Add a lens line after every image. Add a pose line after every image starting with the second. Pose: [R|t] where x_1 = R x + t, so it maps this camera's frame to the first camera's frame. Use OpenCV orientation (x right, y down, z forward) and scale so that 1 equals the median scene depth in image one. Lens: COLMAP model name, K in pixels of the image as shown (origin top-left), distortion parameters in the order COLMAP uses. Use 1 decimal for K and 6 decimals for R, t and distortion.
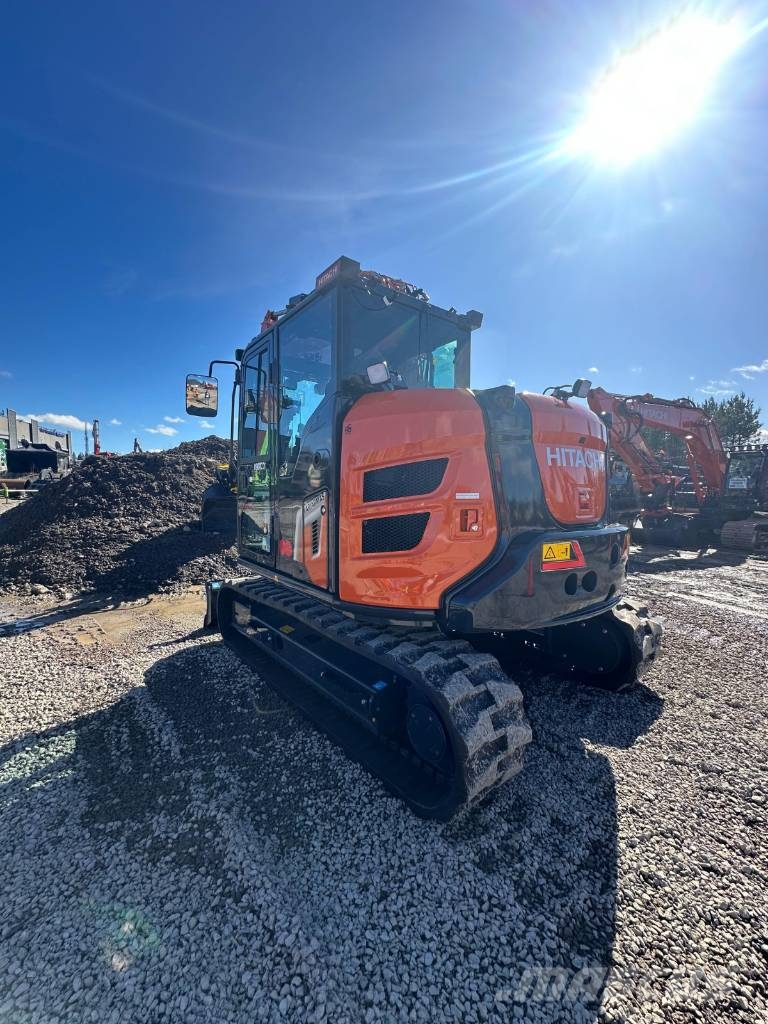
lens RADIAL K [[408.8, 0, 384.6], [0, 408.8, 512.5], [0, 0, 1]] dist [-0.000643, -0.000056]
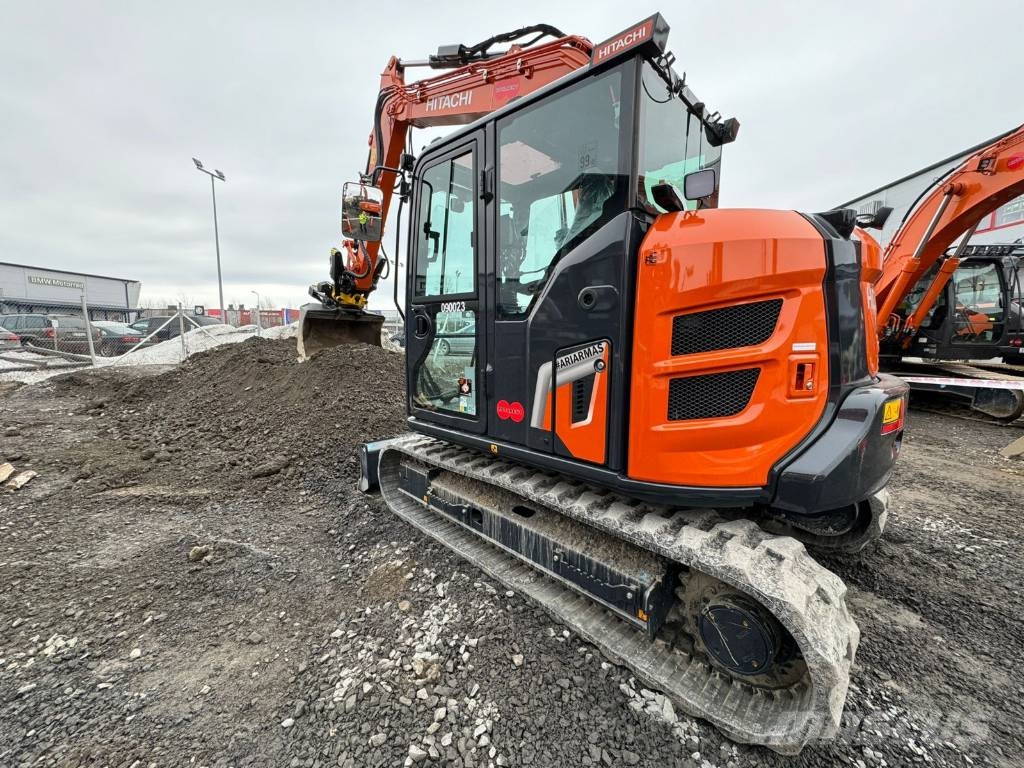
lens RADIAL K [[408.8, 0, 512.0], [0, 408.8, 384.0], [0, 0, 1]] dist [-0.000643, -0.000056]
pose [[0.984300, -0.030839, 0.173790, -0.604759], [0.015888, 0.996102, 0.086769, -0.054928], [-0.175788, -0.082645, 0.980953, 0.335560]]
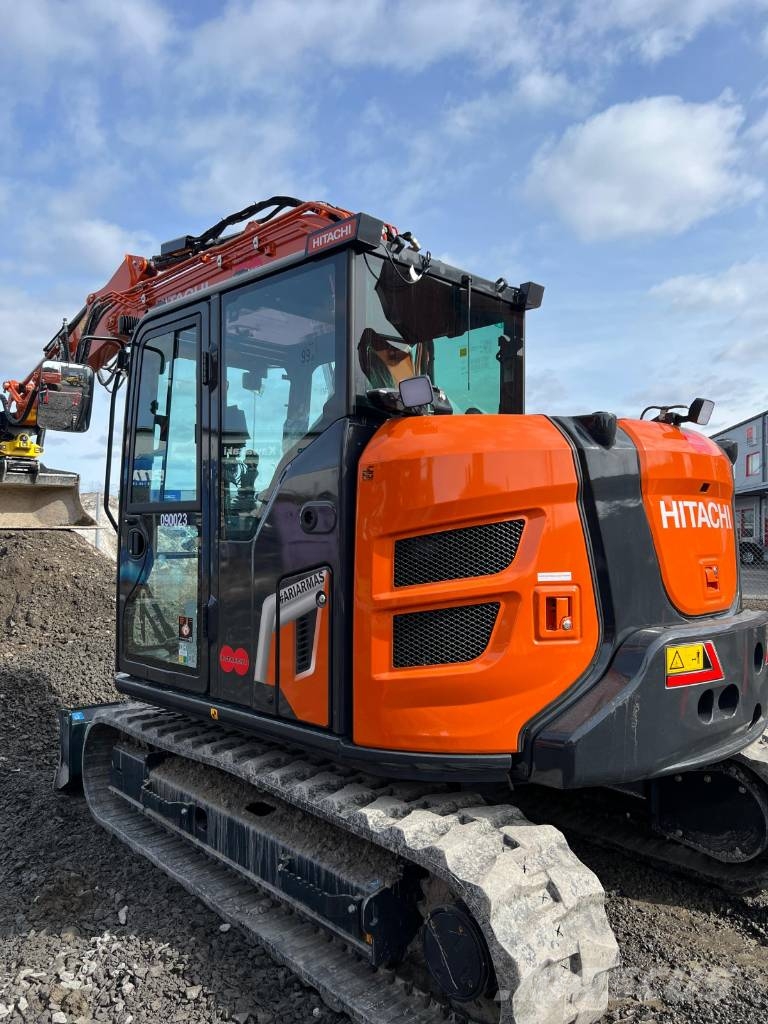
lens RADIAL K [[761.5, 0, 384.4], [0, 761.5, 518.5], [0, 0, 1]] dist [0.003575, 0.000956]
pose [[0.991225, -0.004672, 0.132105, -0.275460], [0.013520, 0.997718, -0.066156, -0.066379], [-0.131494, 0.067361, 0.989026, -0.226117]]
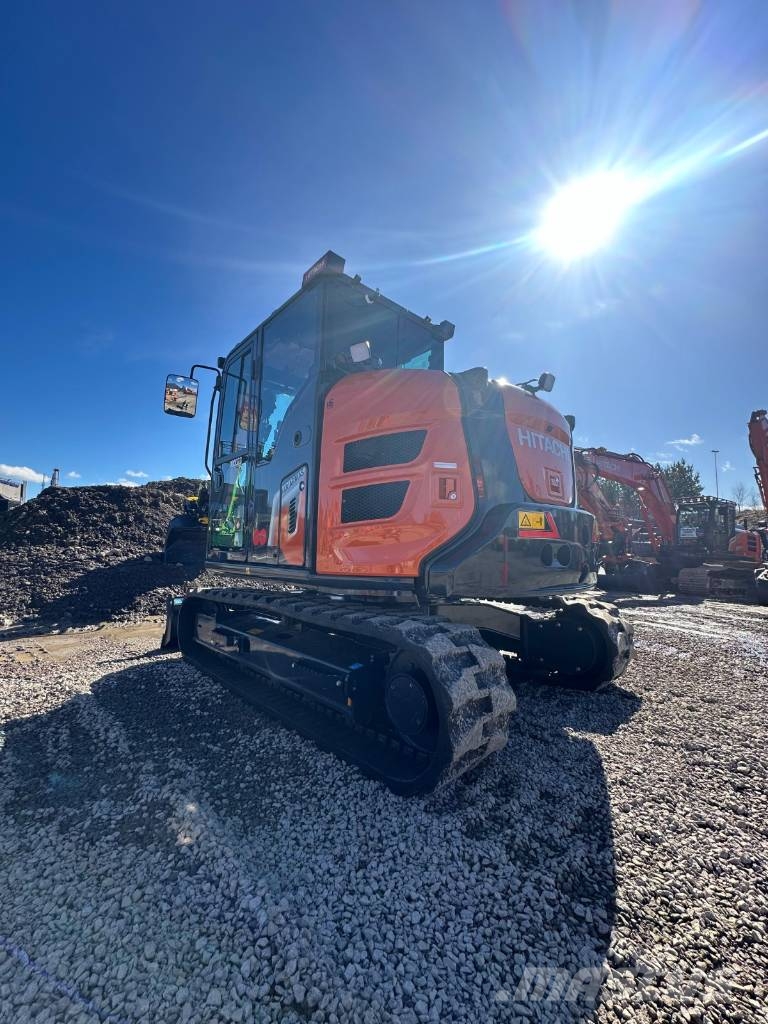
lens RADIAL K [[408.8, 0, 384.6], [0, 408.8, 512.5], [0, 0, 1]] dist [-0.000643, -0.000056]
pose [[0.997093, 0.018552, 0.073900, -0.028896], [-0.007774, 0.989612, -0.143553, 0.263790], [-0.075795, 0.142561, 0.986880, 0.013218]]
